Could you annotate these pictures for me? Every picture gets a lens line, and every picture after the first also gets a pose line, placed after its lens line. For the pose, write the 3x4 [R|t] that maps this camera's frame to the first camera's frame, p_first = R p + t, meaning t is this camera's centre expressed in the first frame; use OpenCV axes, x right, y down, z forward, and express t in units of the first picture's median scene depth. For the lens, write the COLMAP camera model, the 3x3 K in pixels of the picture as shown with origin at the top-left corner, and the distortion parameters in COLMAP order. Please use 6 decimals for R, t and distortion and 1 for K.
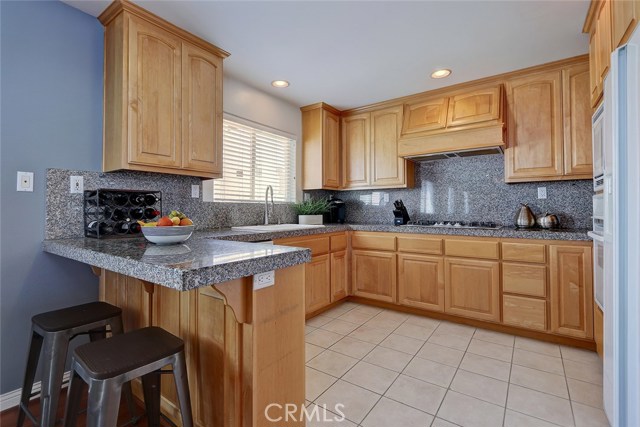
lens RADIAL K [[298.7, 0, 319.3], [0, 298.7, 206.5], [0, 0, 1]] dist [0.001349, -0.000215]
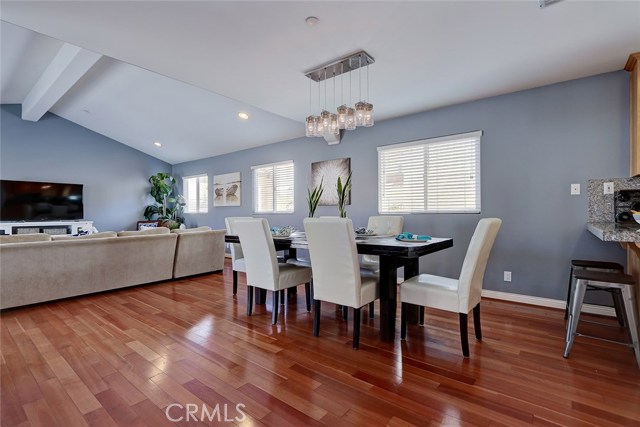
lens RADIAL K [[298.7, 0, 320.4], [0, 298.7, 213.4], [0, 0, 1]] dist [0.001349, -0.000215]
pose [[-0.068601, 0.006915, -0.997620, 0.521652], [0.013395, 0.999892, 0.006010, 0.017427], [0.997554, -0.012951, -0.068686, -0.234806]]
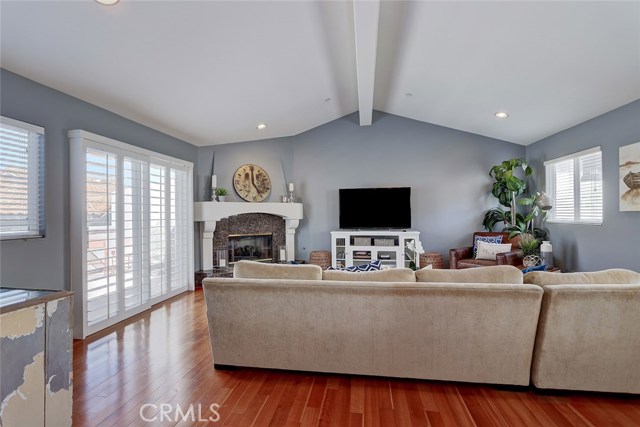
lens RADIAL K [[298.7, 0, 320.3], [0, 298.7, 214.0], [0, 0, 1]] dist [0.001349, -0.000215]
pose [[-0.904245, 0.013514, -0.426801, -0.268139], [0.019236, 0.999774, -0.009100, -0.035617], [0.426581, -0.016438, -0.904300, -0.702251]]
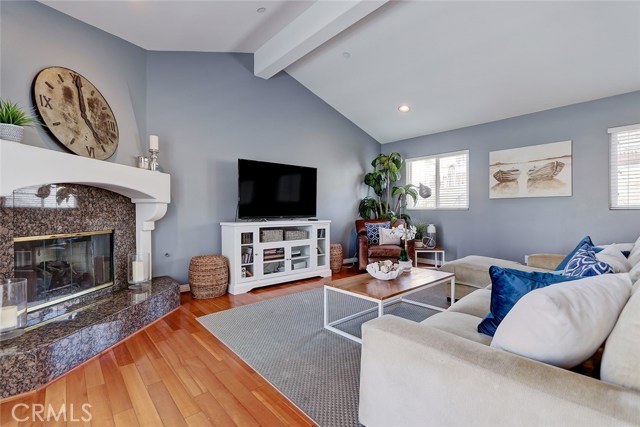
lens RADIAL K [[298.7, 0, 321.6], [0, 298.7, 216.1], [0, 0, 1]] dist [0.001349, -0.000215]
pose [[-0.237913, 0.021417, -0.971050, -0.046218], [0.016553, 0.999701, 0.017994, 0.016546], [0.971145, -0.011793, -0.238197, -1.746285]]
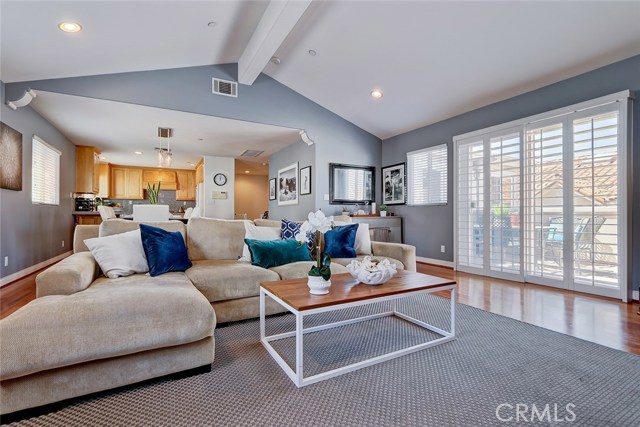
lens RADIAL K [[298.7, 0, 317.2], [0, 298.7, 218.3], [0, 0, 1]] dist [0.001349, -0.000215]
pose [[0.464097, -0.001250, 0.885783, -1.640625], [-0.014141, 0.999861, 0.008820, 0.079033], [-0.885671, -0.016619, 0.464015, -2.004794]]
